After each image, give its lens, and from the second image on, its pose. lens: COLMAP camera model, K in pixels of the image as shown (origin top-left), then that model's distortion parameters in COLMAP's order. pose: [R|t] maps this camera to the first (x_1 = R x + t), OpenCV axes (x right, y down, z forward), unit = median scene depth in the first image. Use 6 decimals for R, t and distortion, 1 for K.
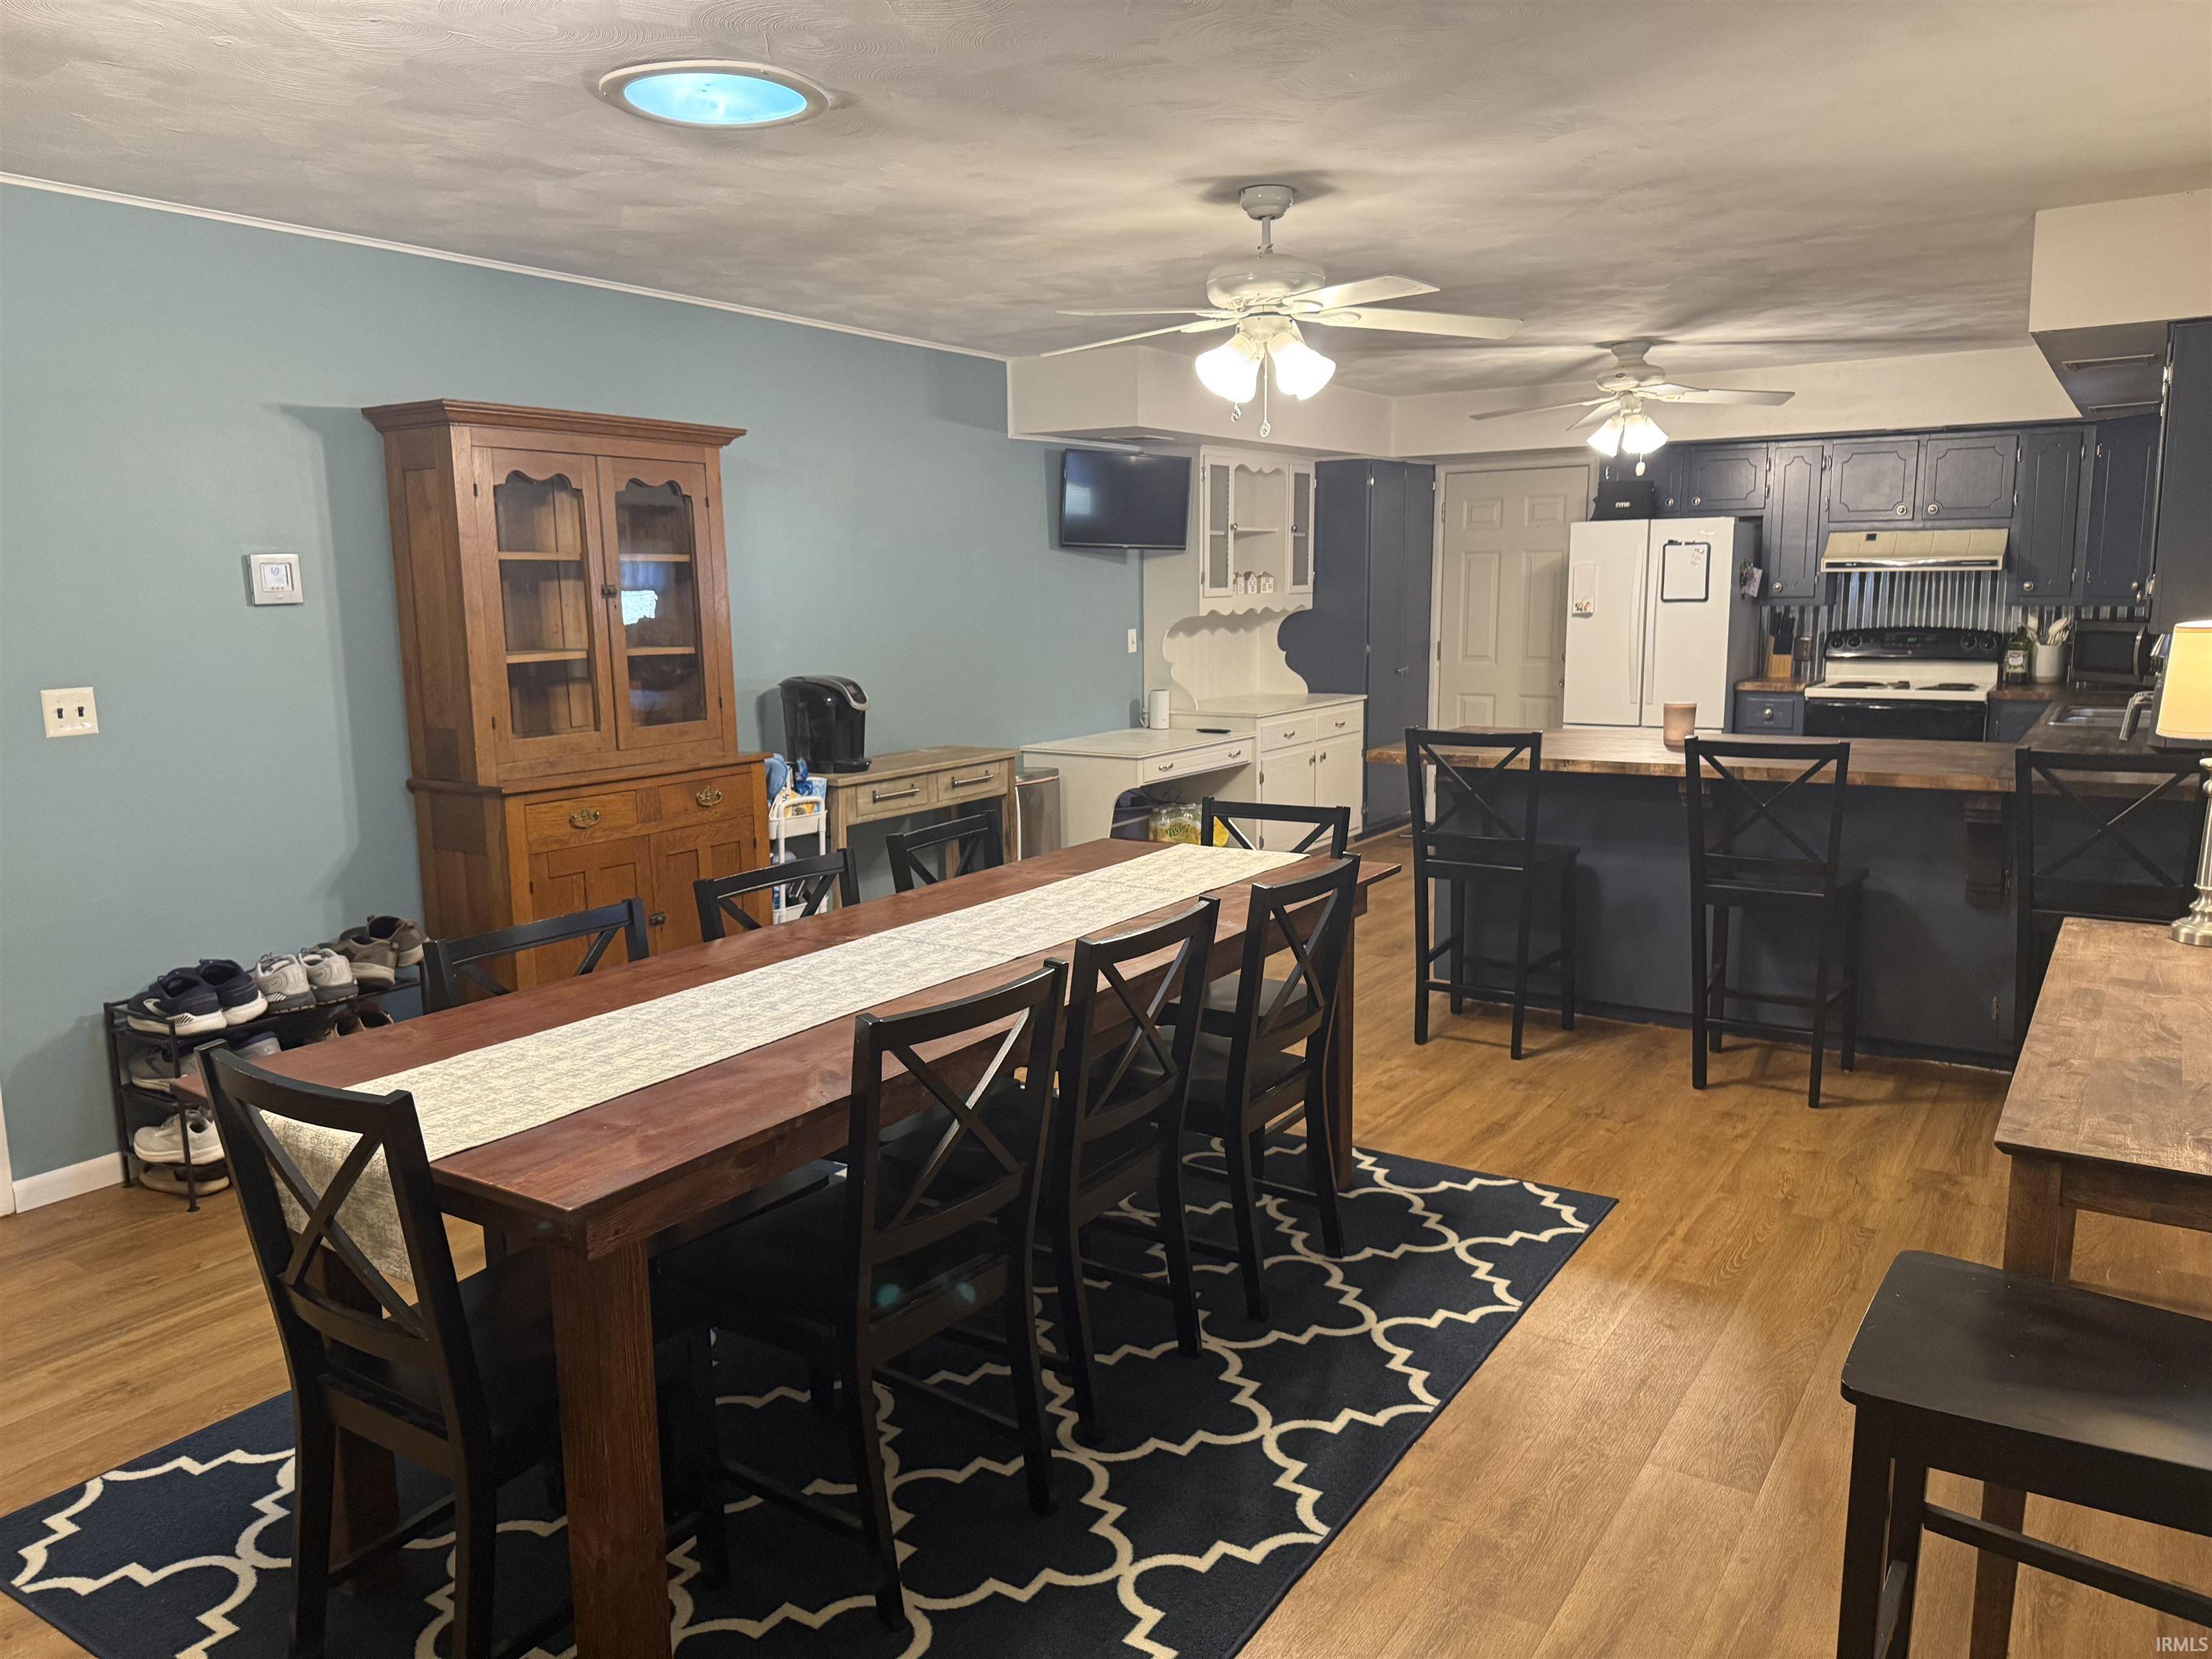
lens RADIAL K [[1562.2, 0, 1092.9], [0, 1562.2, 835.4], [0, 0, 1]] dist [0.047938, -0.055525]
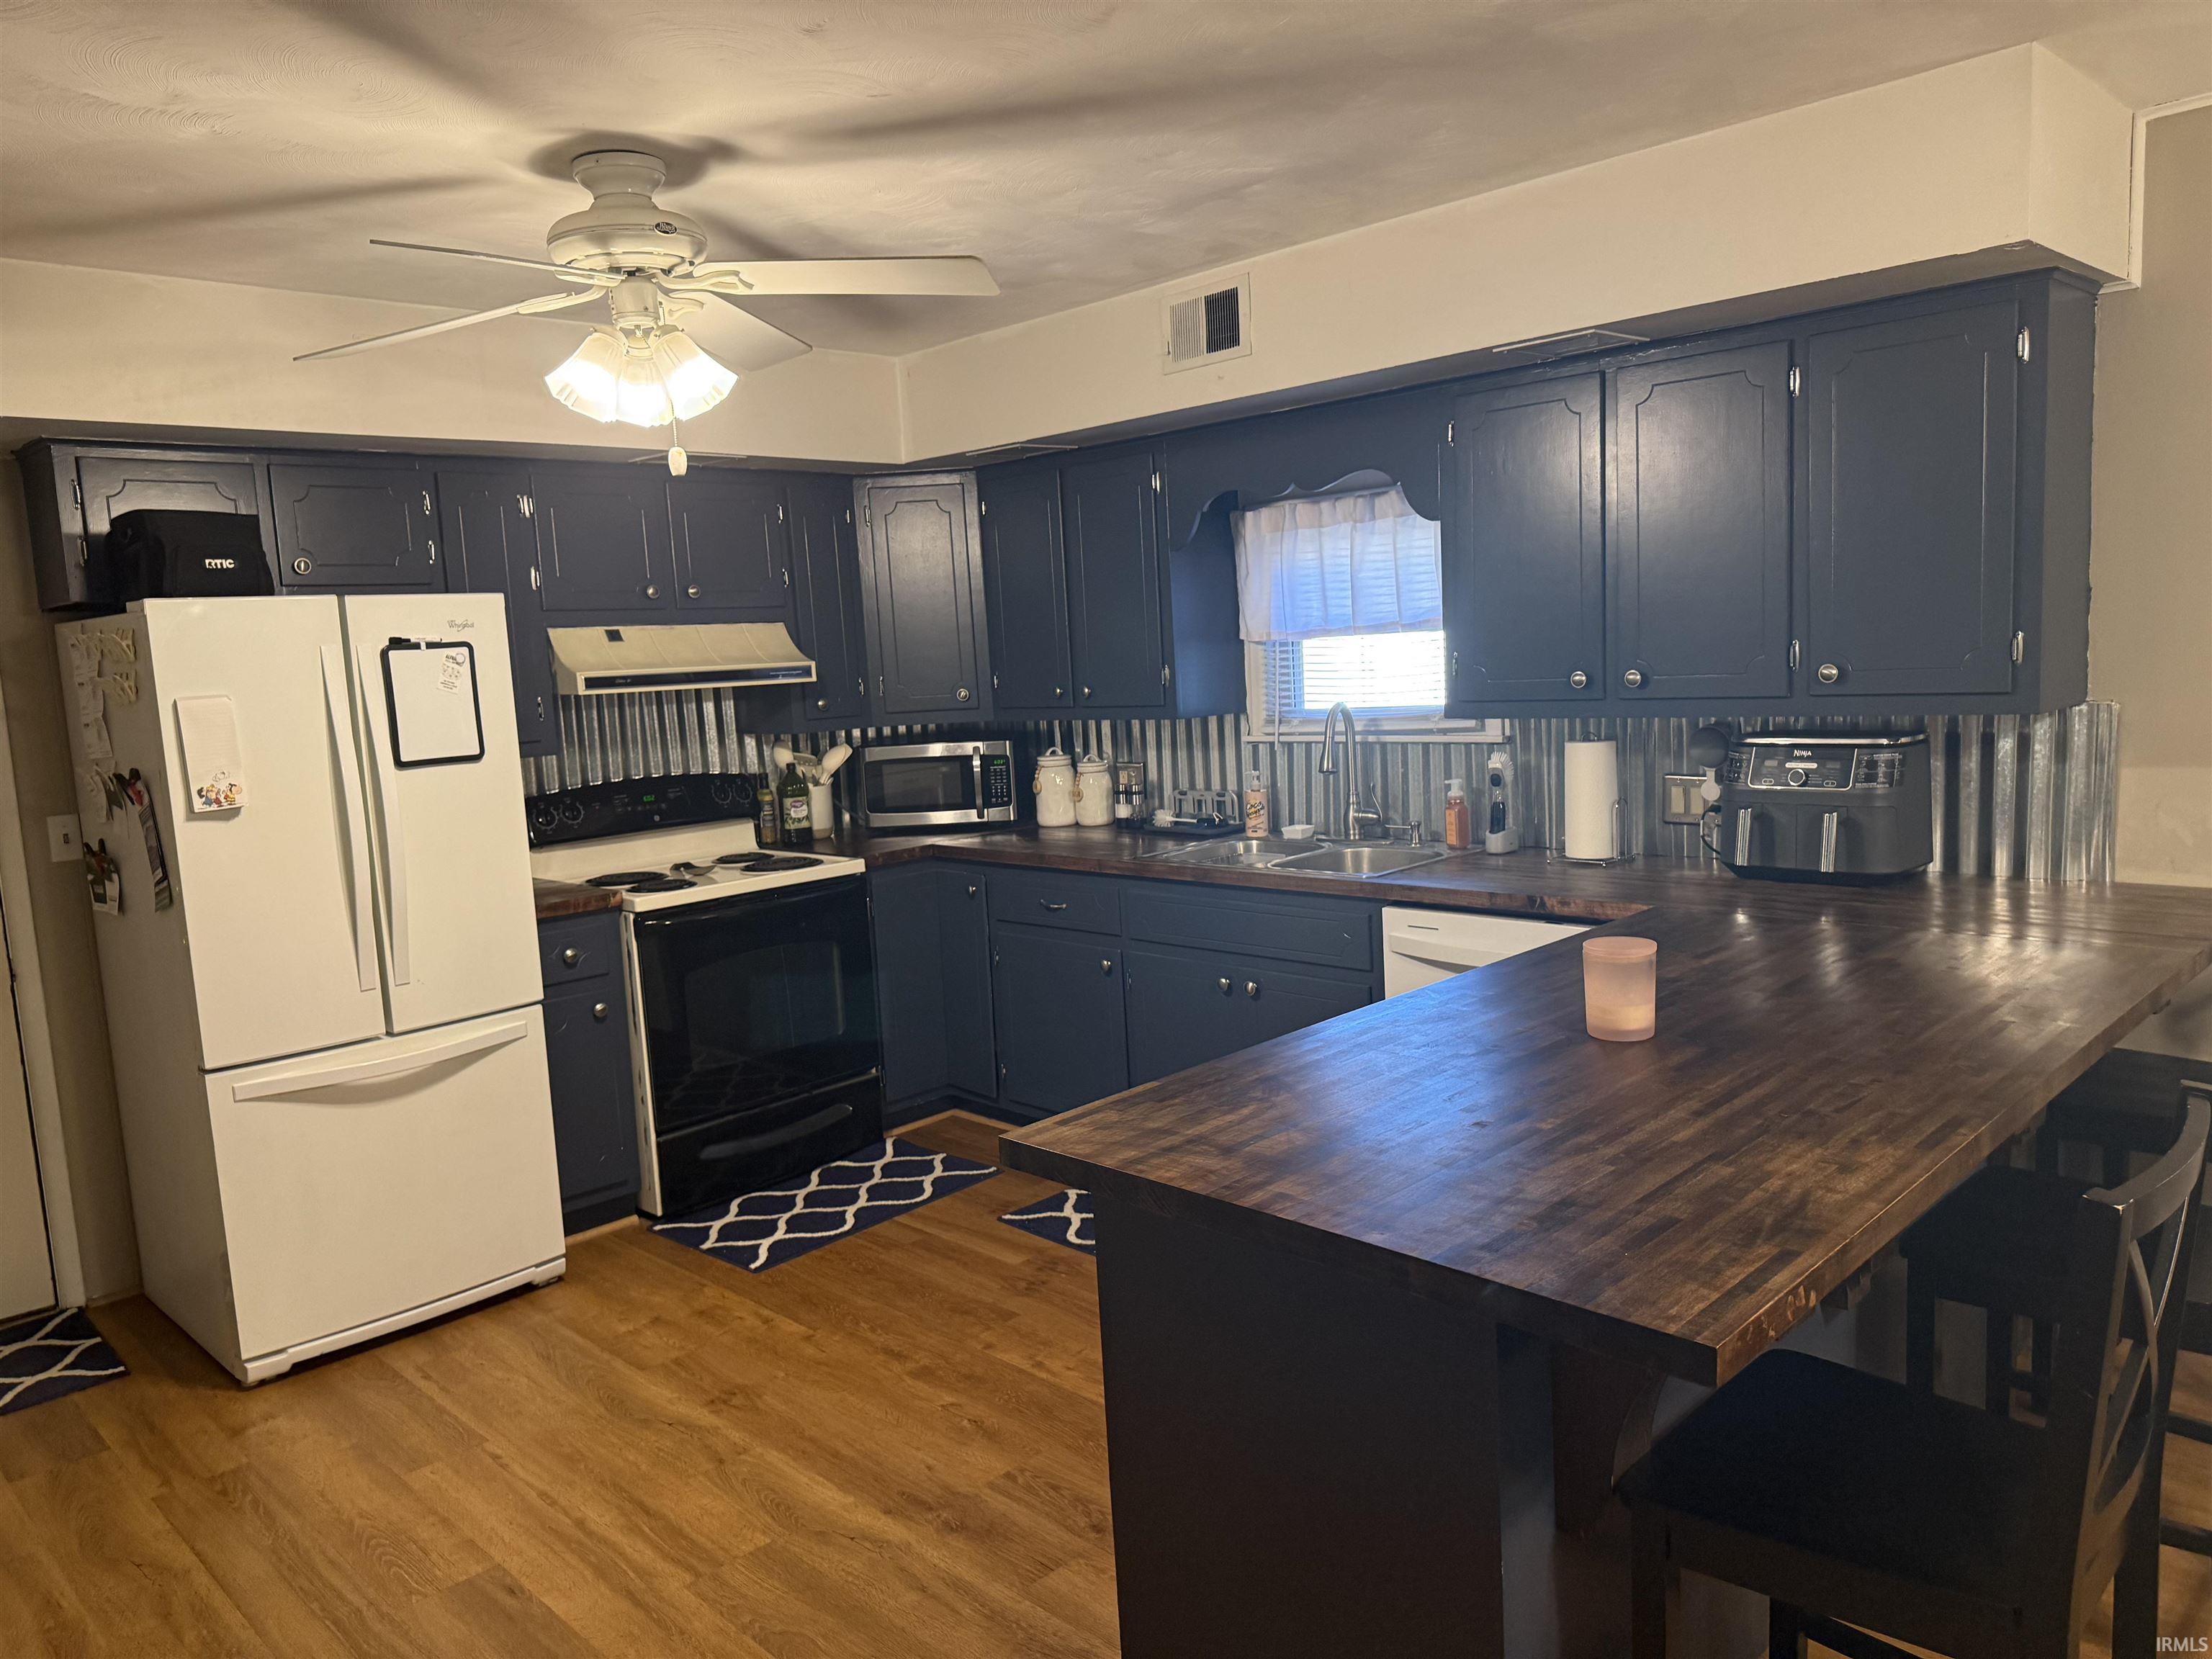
lens RADIAL K [[1562.2, 0, 1098.9], [0, 1562.2, 833.2], [0, 0, 1]] dist [0.047938, -0.055525]
pose [[0.219683, -0.117198, 0.968506, -0.052796], [0.210892, 0.974989, 0.070146, -0.121833], [-0.952504, 0.188841, 0.238904, 0.711802]]
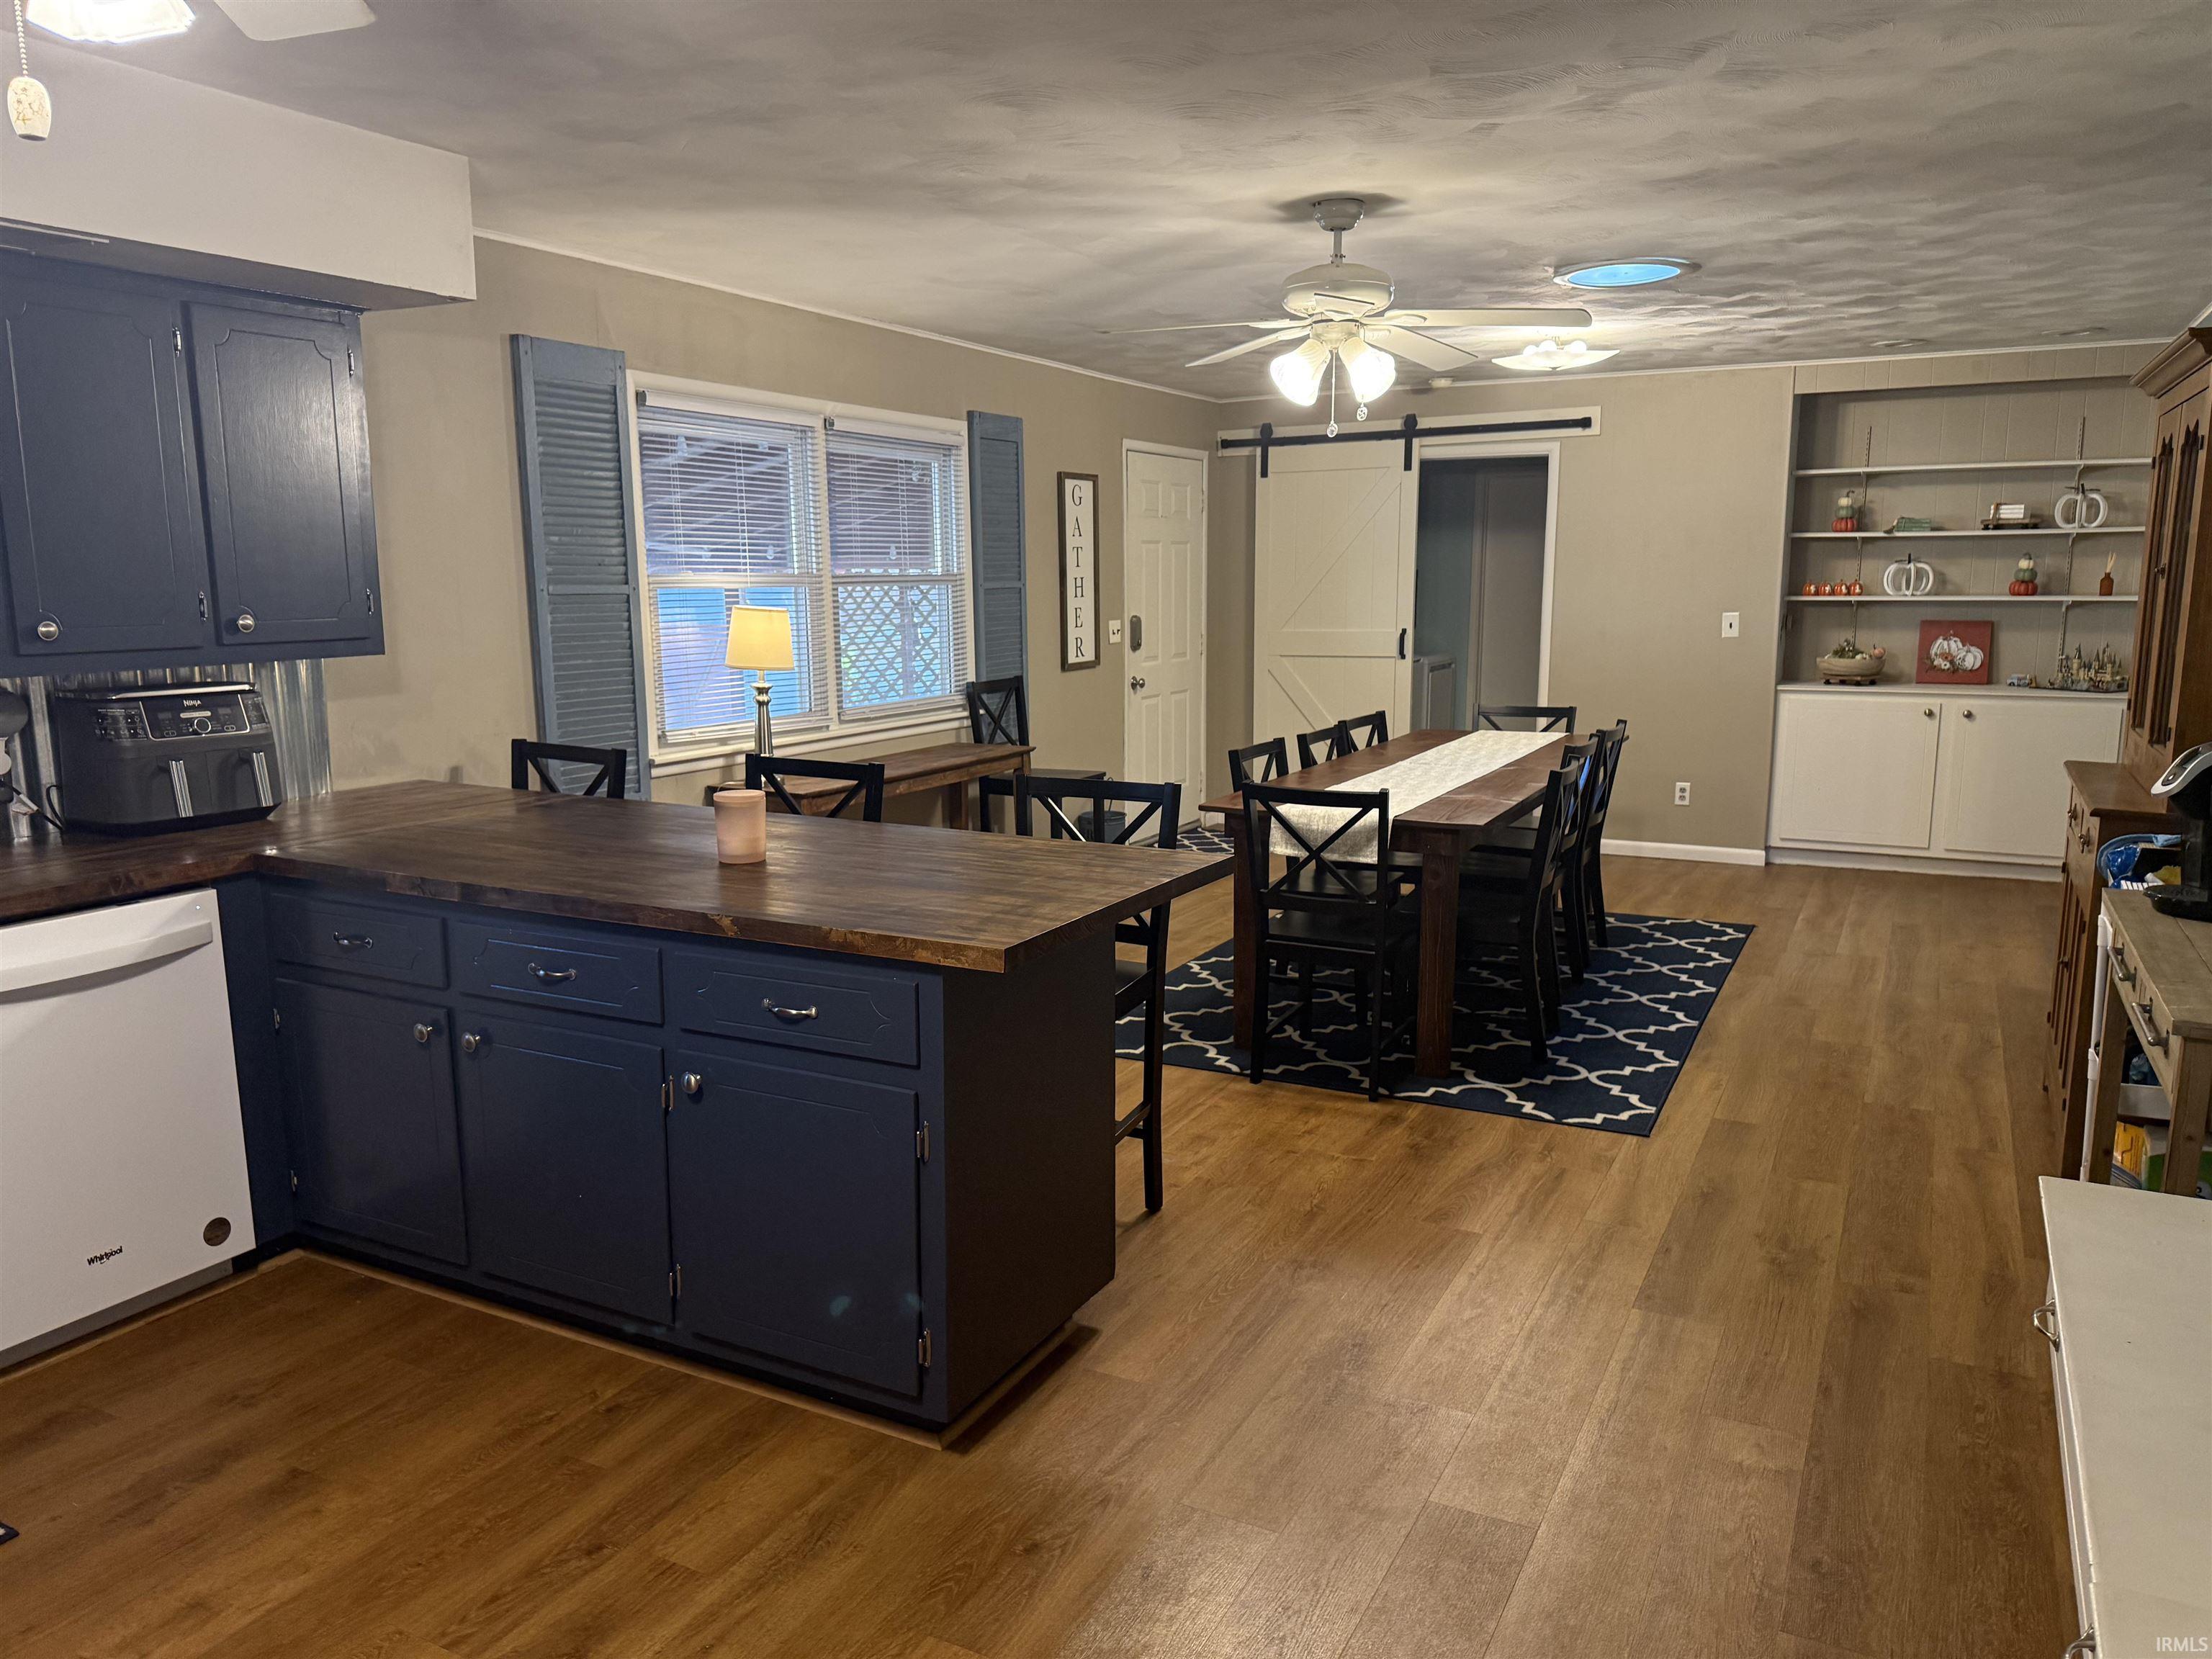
lens RADIAL K [[1562.2, 0, 1118.4], [0, 1562.2, 838.9], [0, 0, 1]] dist [0.047938, -0.055525]
pose [[-0.995228, 0.040204, -0.088914, 0.203209], [0.009184, 0.945729, 0.324827, -0.181248], [0.097148, 0.322460, -0.941585, 1.104464]]
